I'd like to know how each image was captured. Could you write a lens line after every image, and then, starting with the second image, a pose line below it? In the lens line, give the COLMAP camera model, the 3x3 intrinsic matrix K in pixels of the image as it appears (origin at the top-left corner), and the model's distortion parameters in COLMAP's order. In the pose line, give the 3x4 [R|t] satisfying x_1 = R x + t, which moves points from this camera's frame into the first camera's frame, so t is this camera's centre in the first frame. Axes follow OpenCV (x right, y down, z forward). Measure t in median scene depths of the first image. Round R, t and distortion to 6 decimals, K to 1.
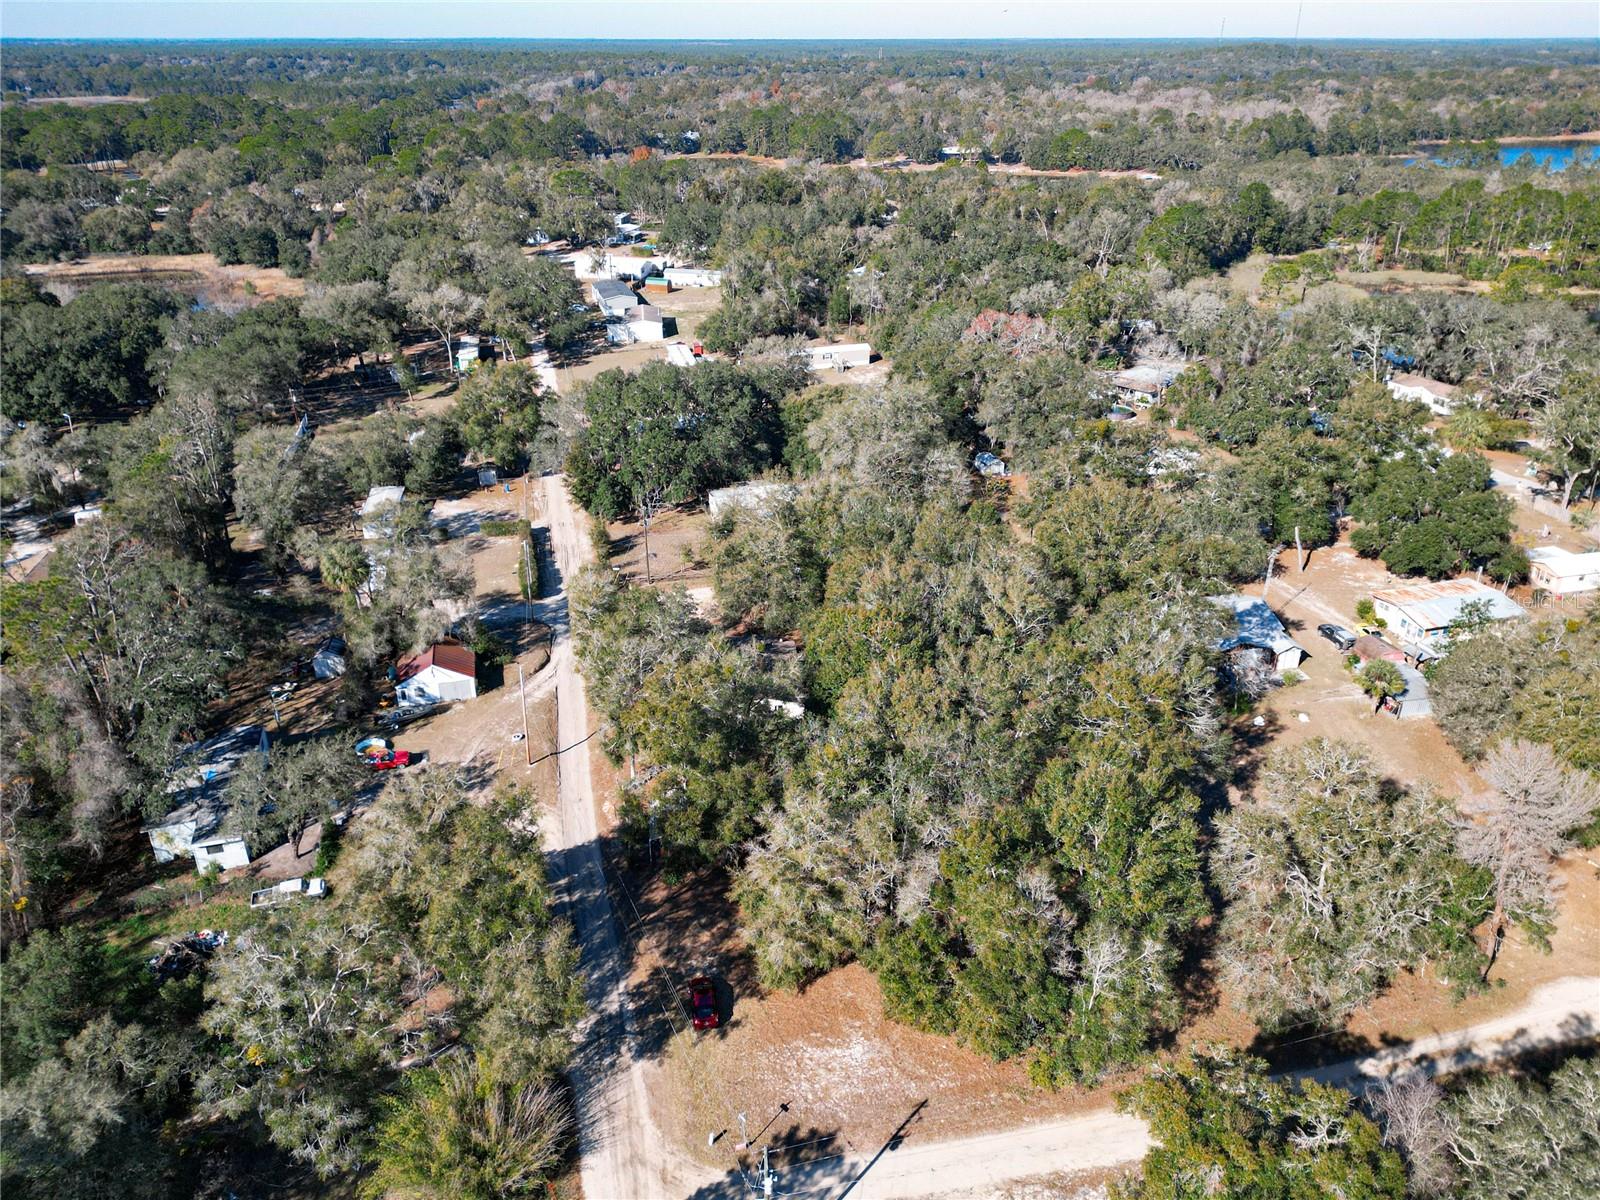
lens RADIAL K [[1162.3, 0, 796.7], [0, 1162.3, 605.6], [0, 0, 1]] dist [0.059158, -0.073070]
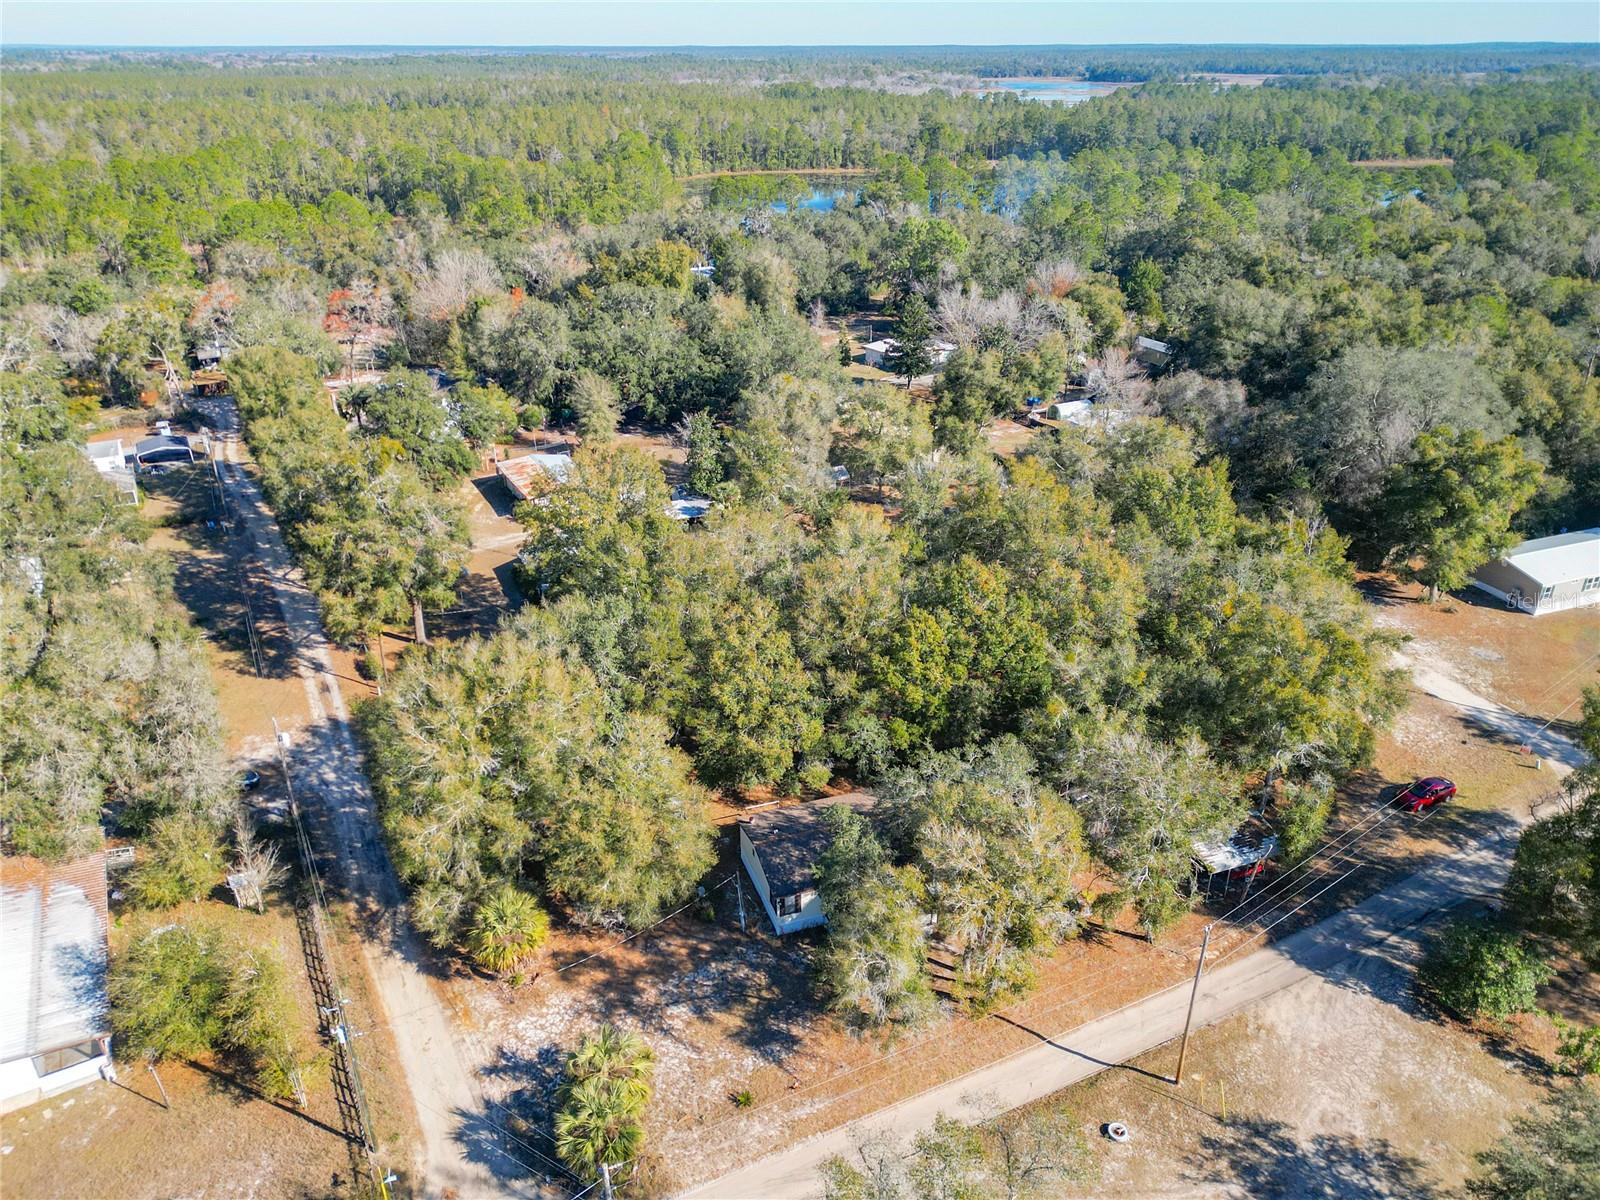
lens RADIAL K [[1146.3, 0, 793.7], [0, 1146.3, 579.0], [0, 0, 1]] dist [0.064140, -0.076989]
pose [[-0.232490, -0.406995, 0.883348, -0.371419], [0.428373, 0.772546, 0.468689, -0.254875], [-0.873181, 0.487368, -0.005263, 0.659982]]
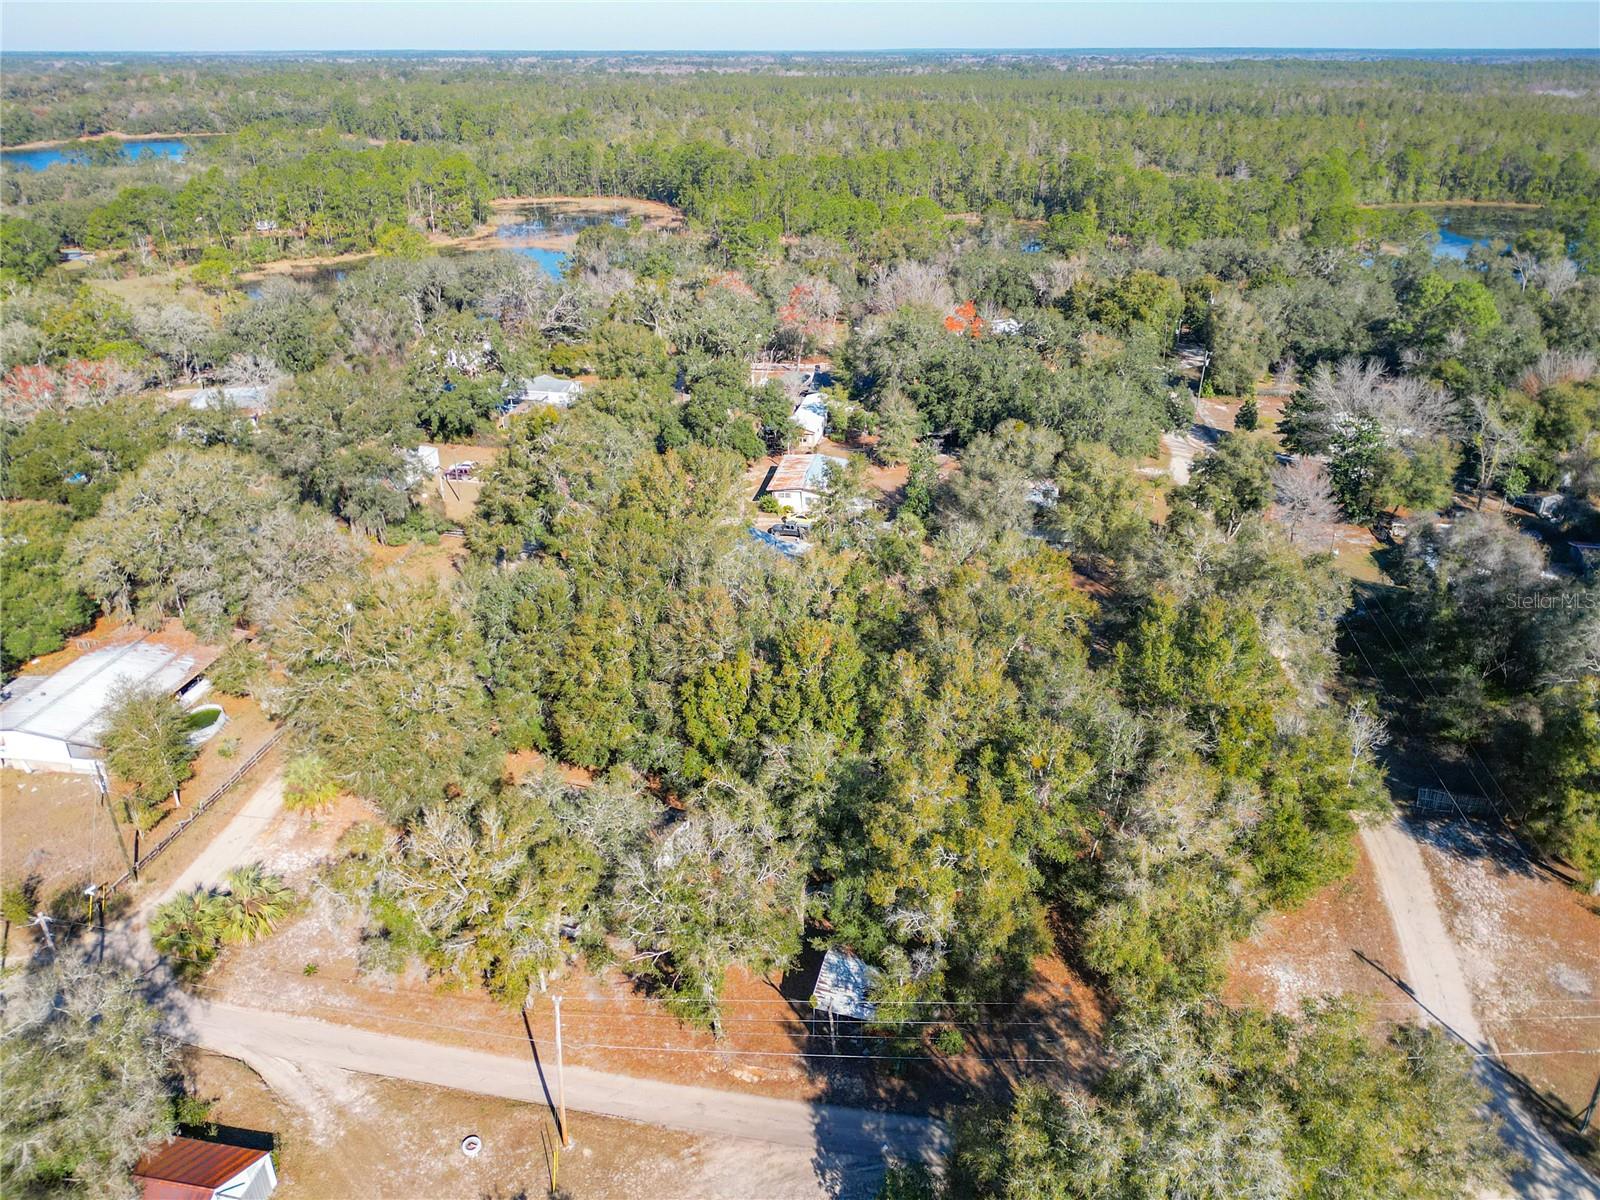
lens RADIAL K [[1150.0, 0, 796.2], [0, 1150.0, 596.9], [0, 0, 1]] dist [0.050144, -0.072356]
pose [[0.410751, -0.391031, 0.823637, -0.347325], [0.400097, 0.889040, 0.222552, -0.119547], [-0.819272, 0.238122, 0.521624, 0.340504]]
